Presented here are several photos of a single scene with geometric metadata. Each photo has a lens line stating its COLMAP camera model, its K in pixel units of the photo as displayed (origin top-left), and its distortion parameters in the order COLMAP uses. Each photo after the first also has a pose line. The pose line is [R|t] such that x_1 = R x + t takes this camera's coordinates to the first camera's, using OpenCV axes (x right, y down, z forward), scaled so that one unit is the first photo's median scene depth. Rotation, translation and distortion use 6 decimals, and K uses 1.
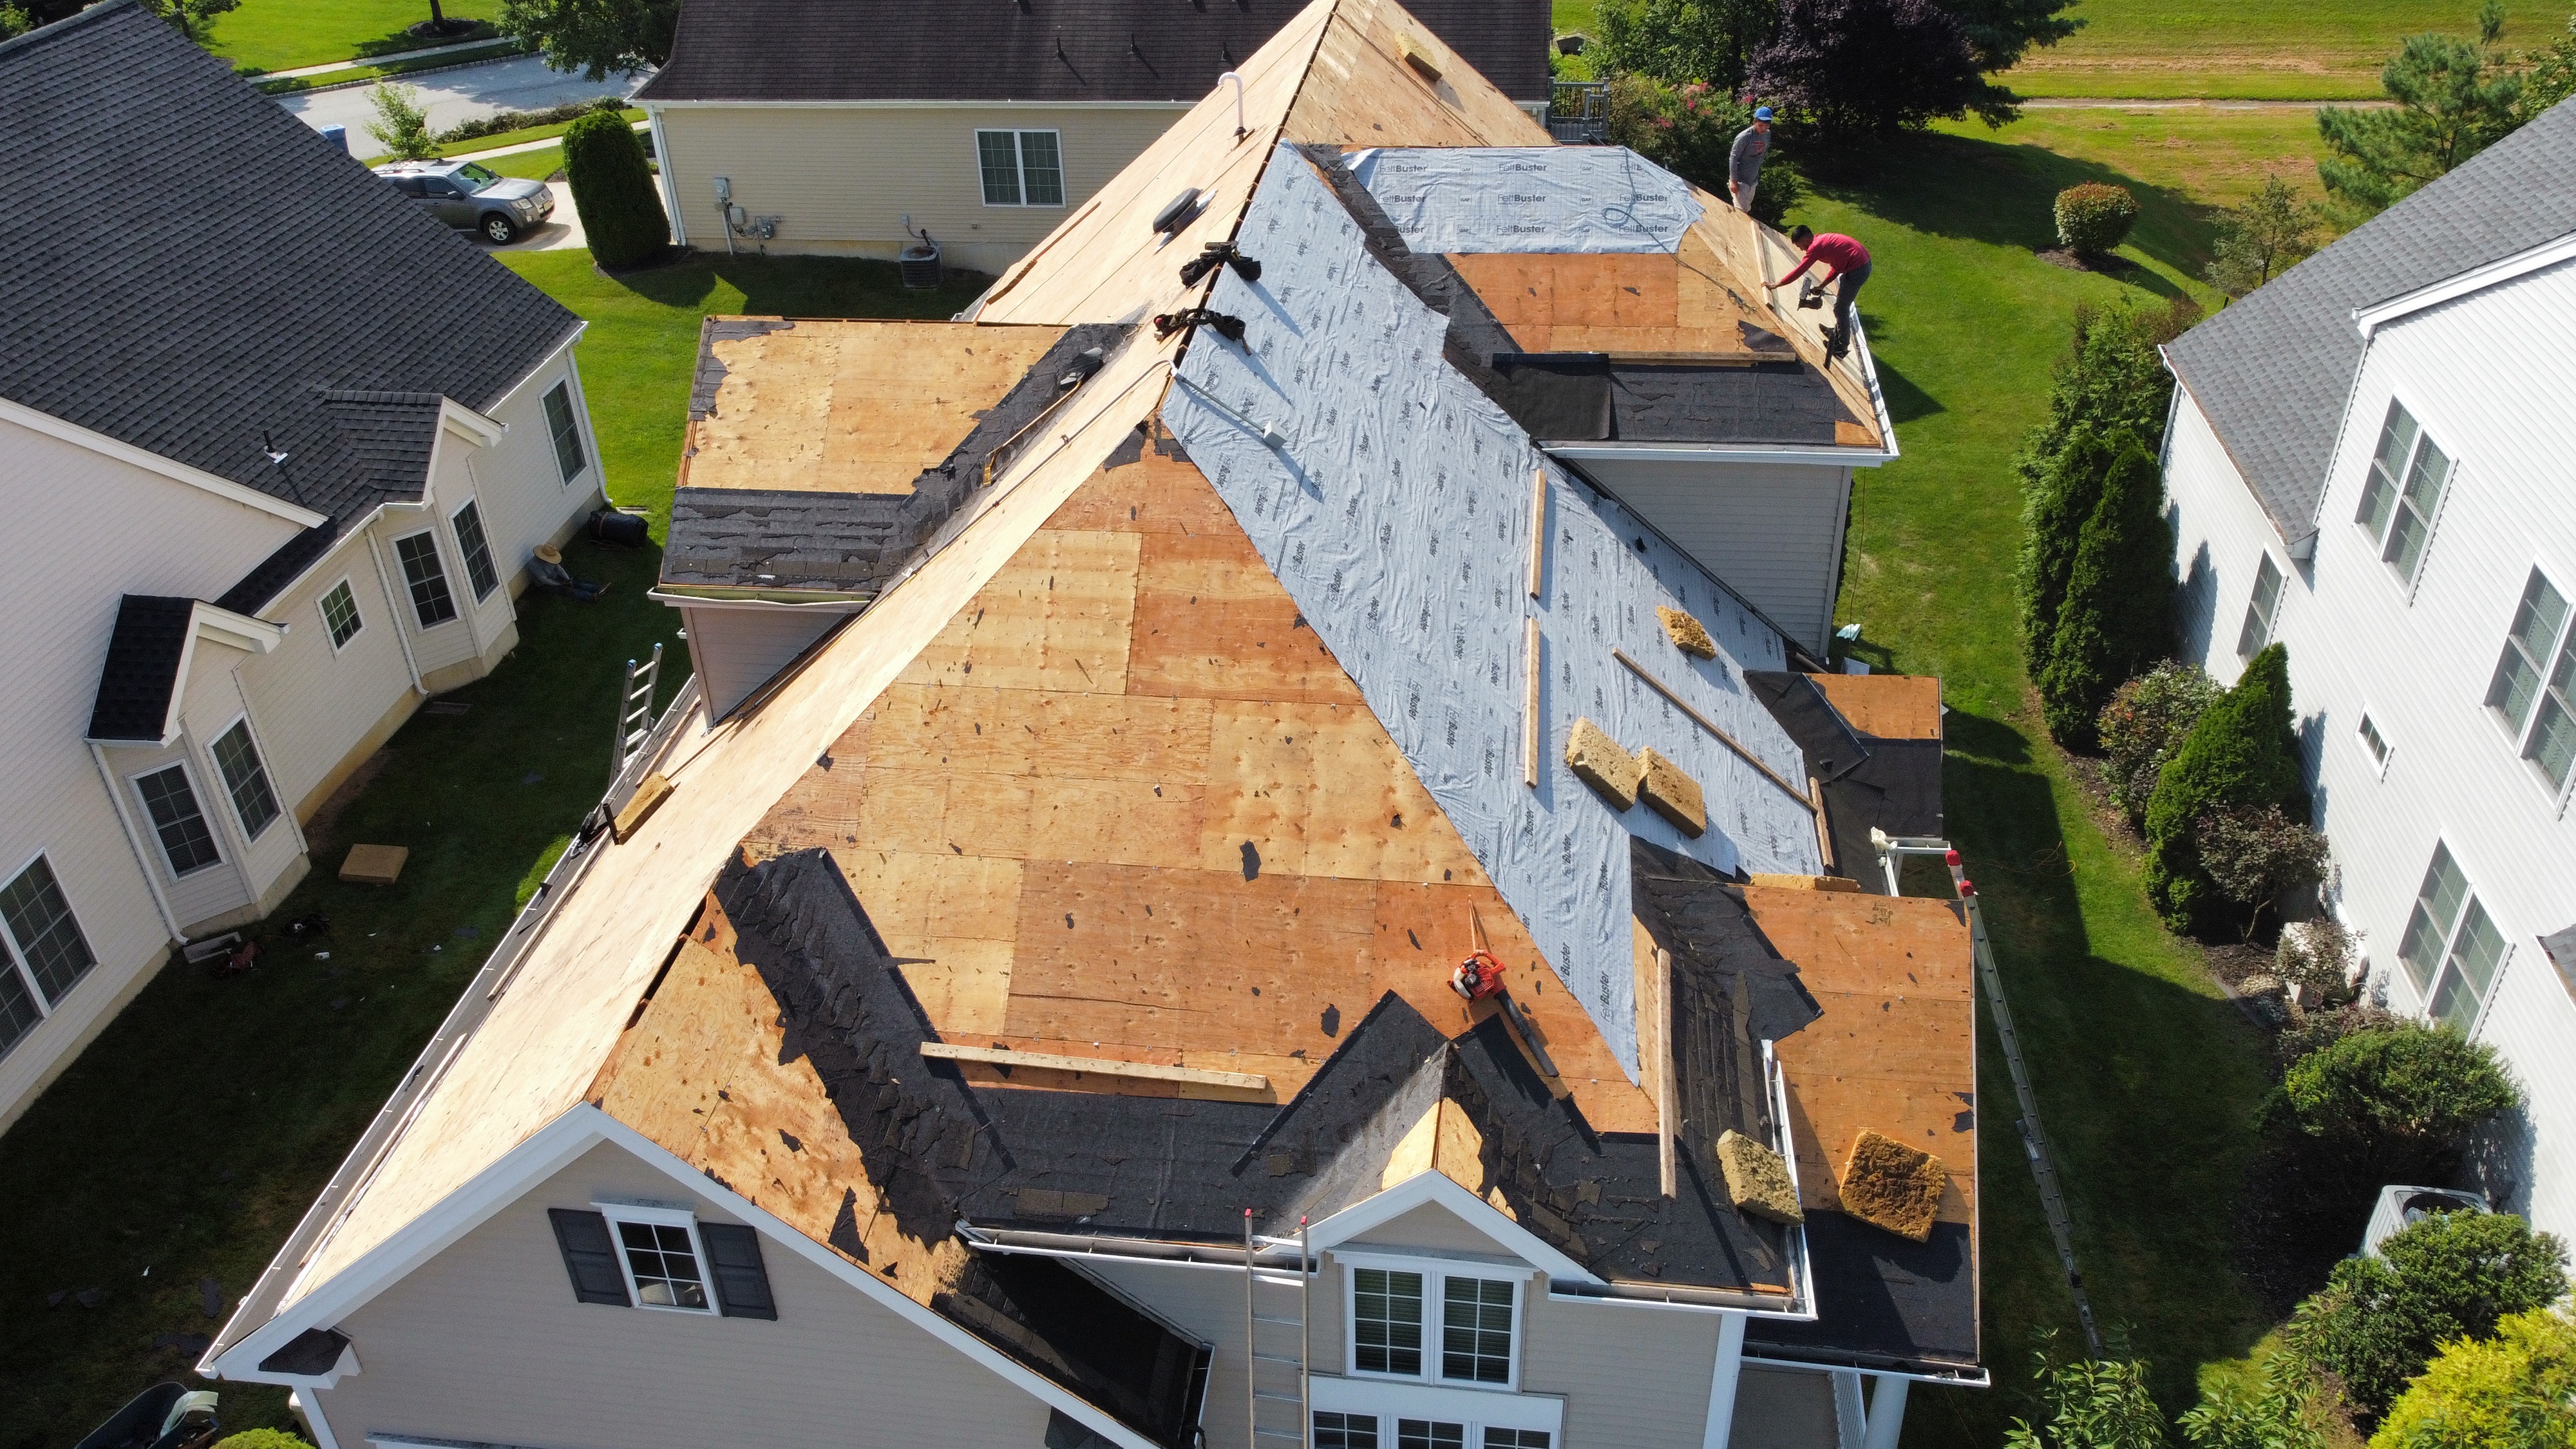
lens RADIAL K [[1940.8, 0, 1293.4], [0, 1940.8, 723.0], [0, 0, 1]] dist [-0.007865, -0.000150]
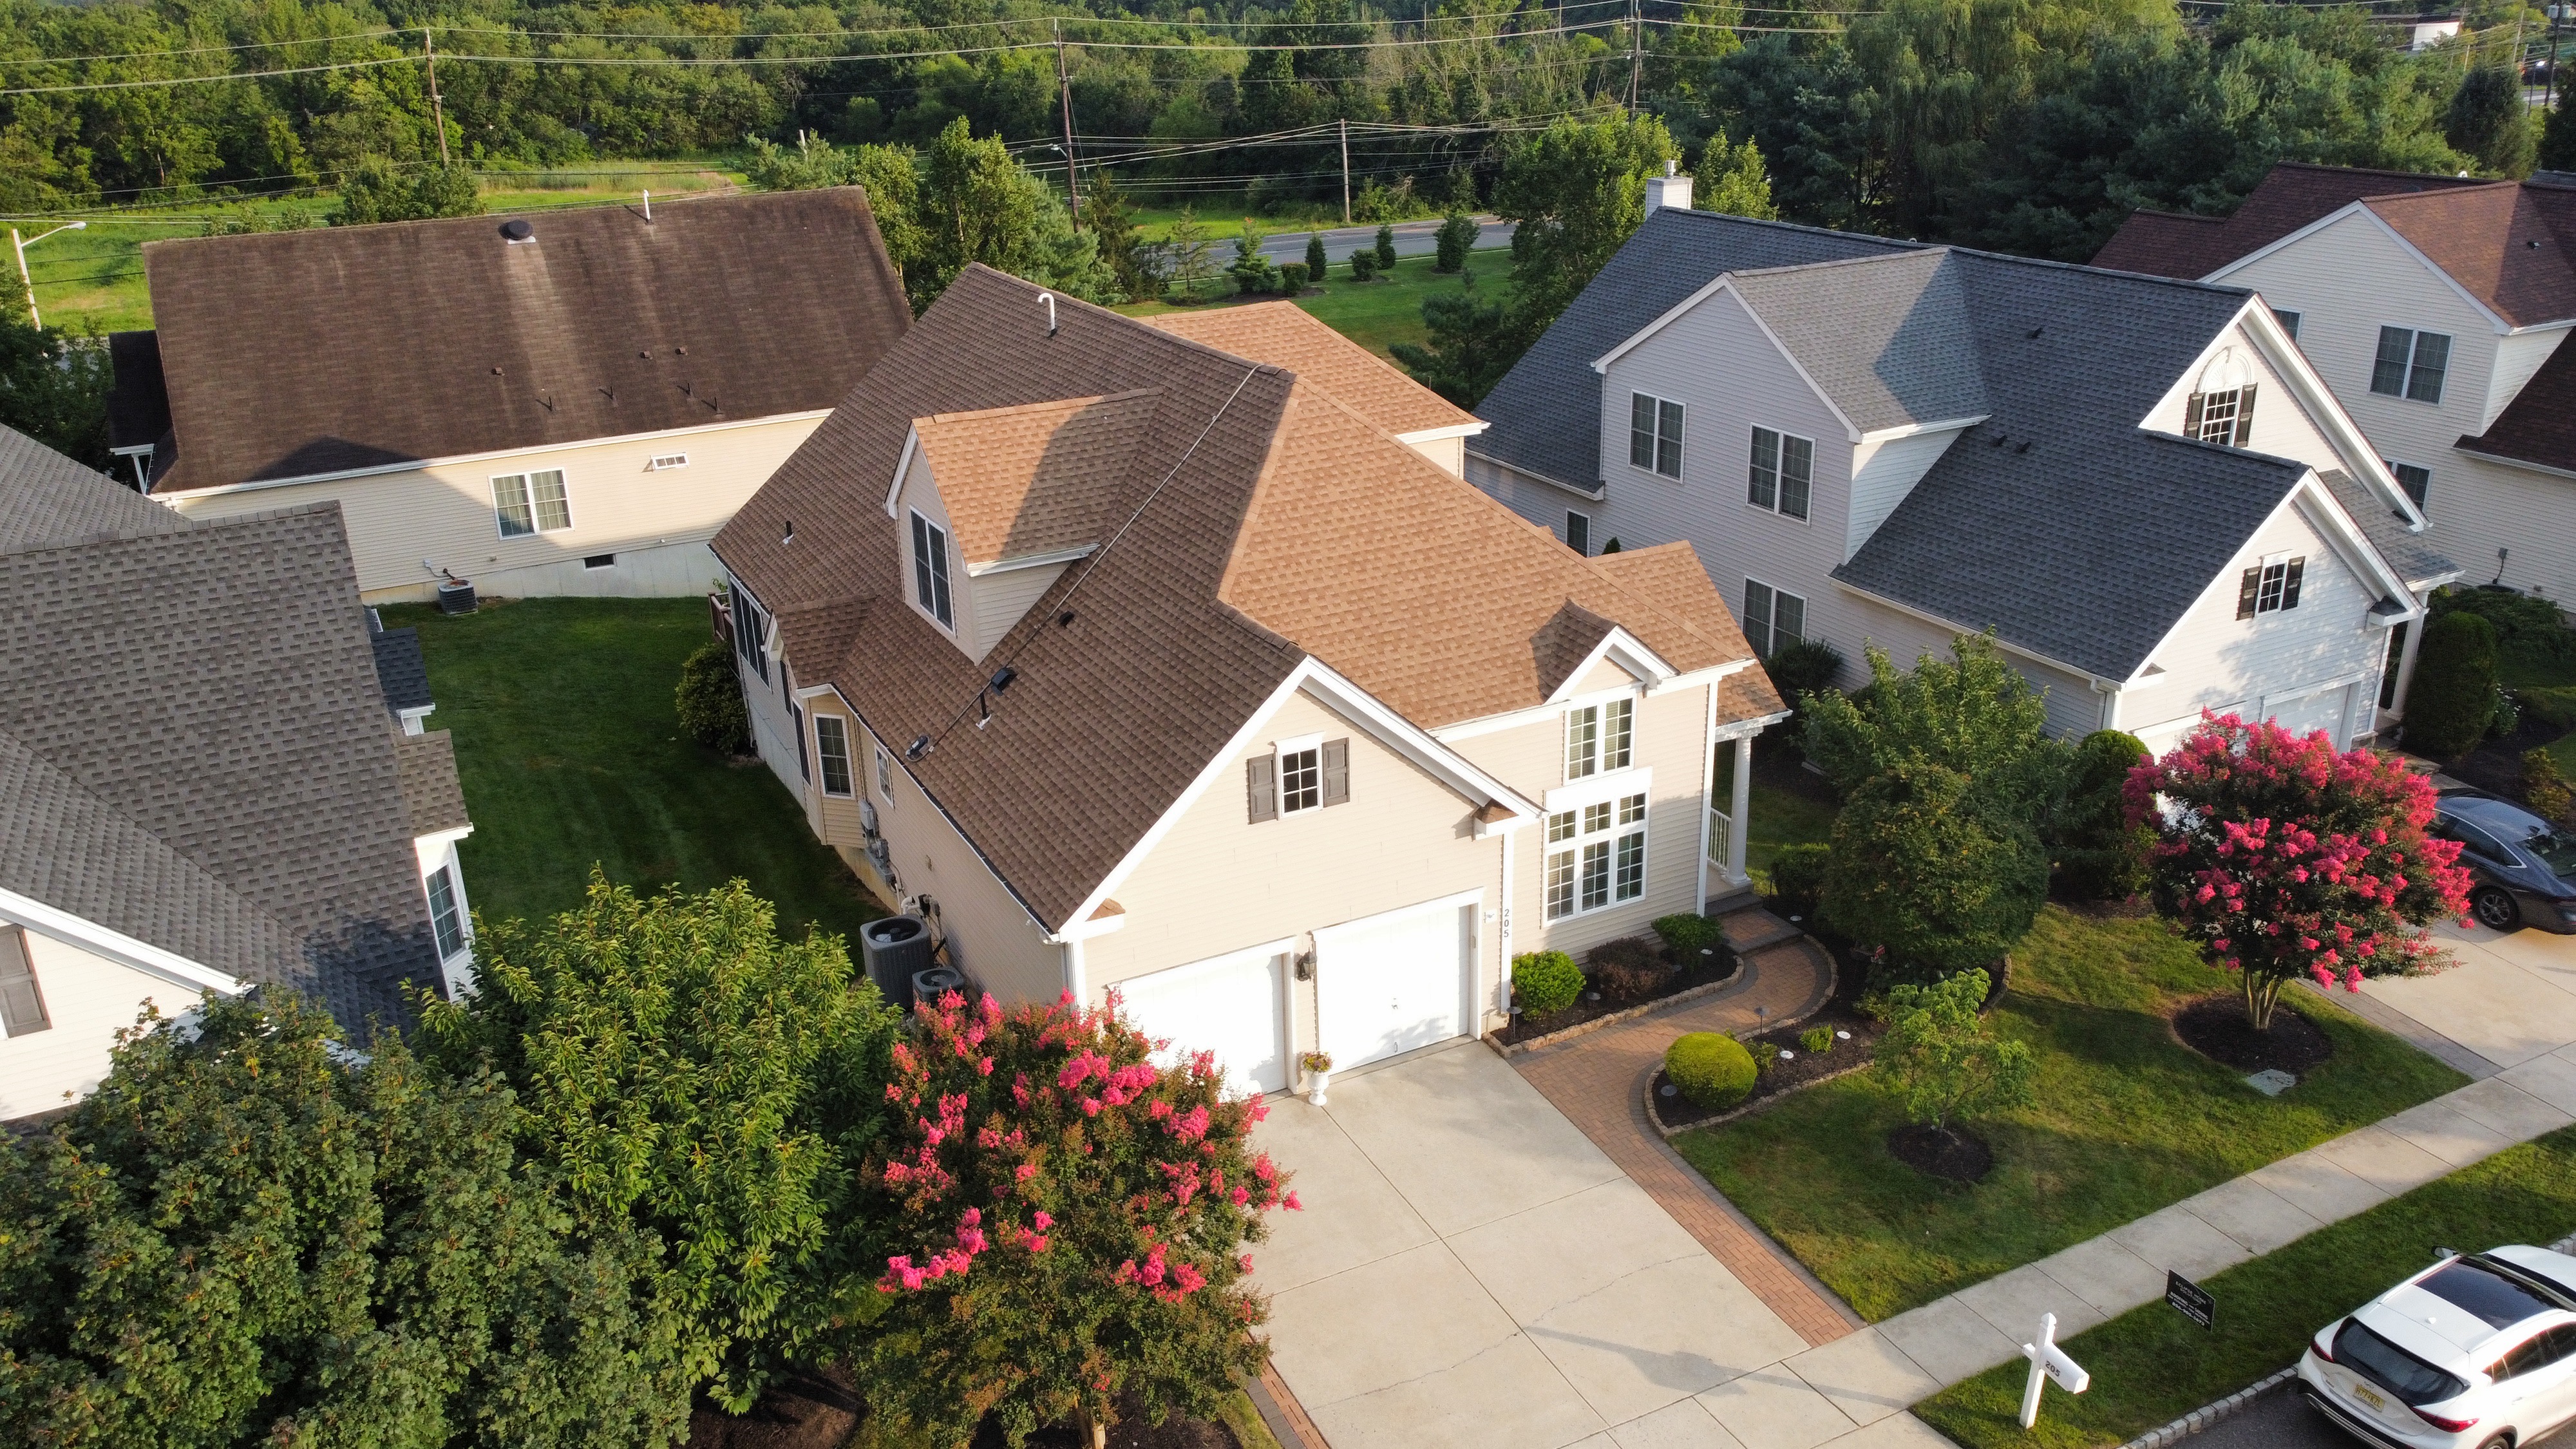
lens RADIAL K [[1940.8, 0, 1266.7], [0, 1940.8, 718.9], [0, 0, 1]] dist [-0.007865, -0.000150]
pose [[0.827705, -0.199794, 0.524392, -1.300163], [0.314419, 0.939131, -0.138471, 0.463373], [-0.464807, 0.279492, 0.840142, -0.578662]]
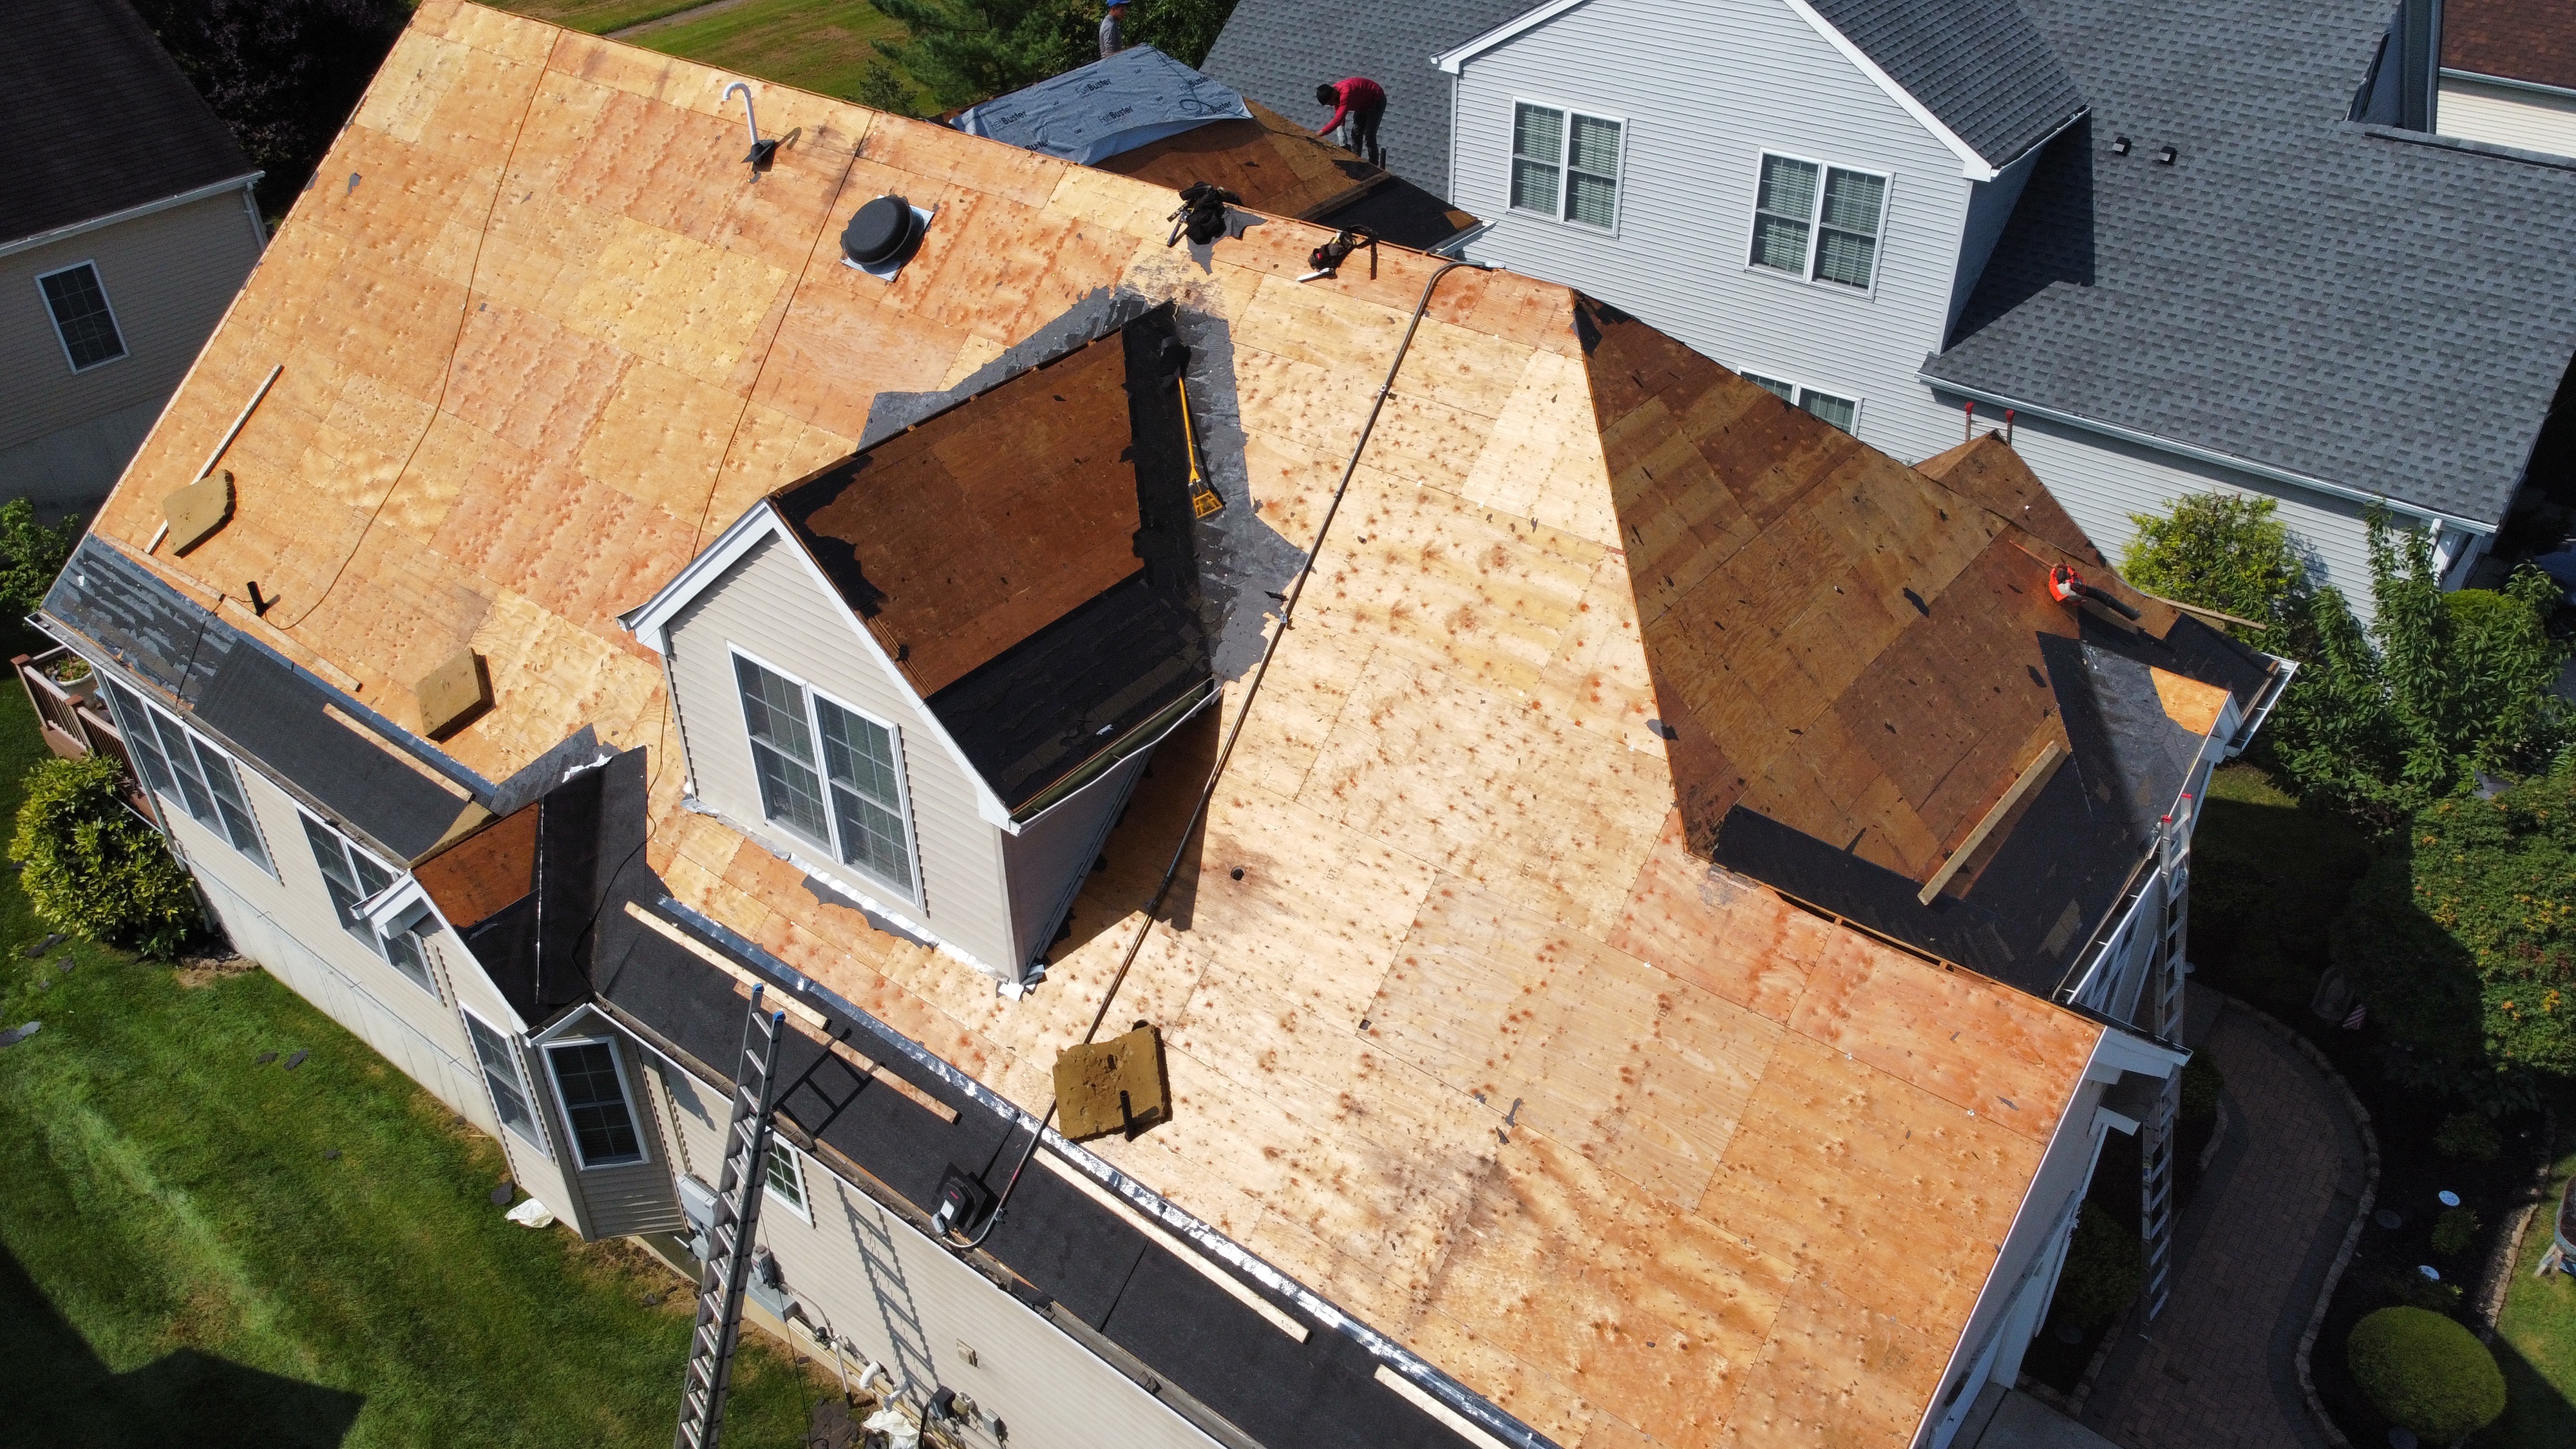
lens RADIAL K [[1940.8, 0, 1289.7], [0, 1940.8, 740.7], [0, 0, 1]] dist [-0.007865, -0.000150]
pose [[0.515483, -0.471923, 0.715239, -1.021338], [0.472533, 0.852852, 0.222160, -0.269471], [-0.714835, 0.223454, 0.662630, 0.564212]]
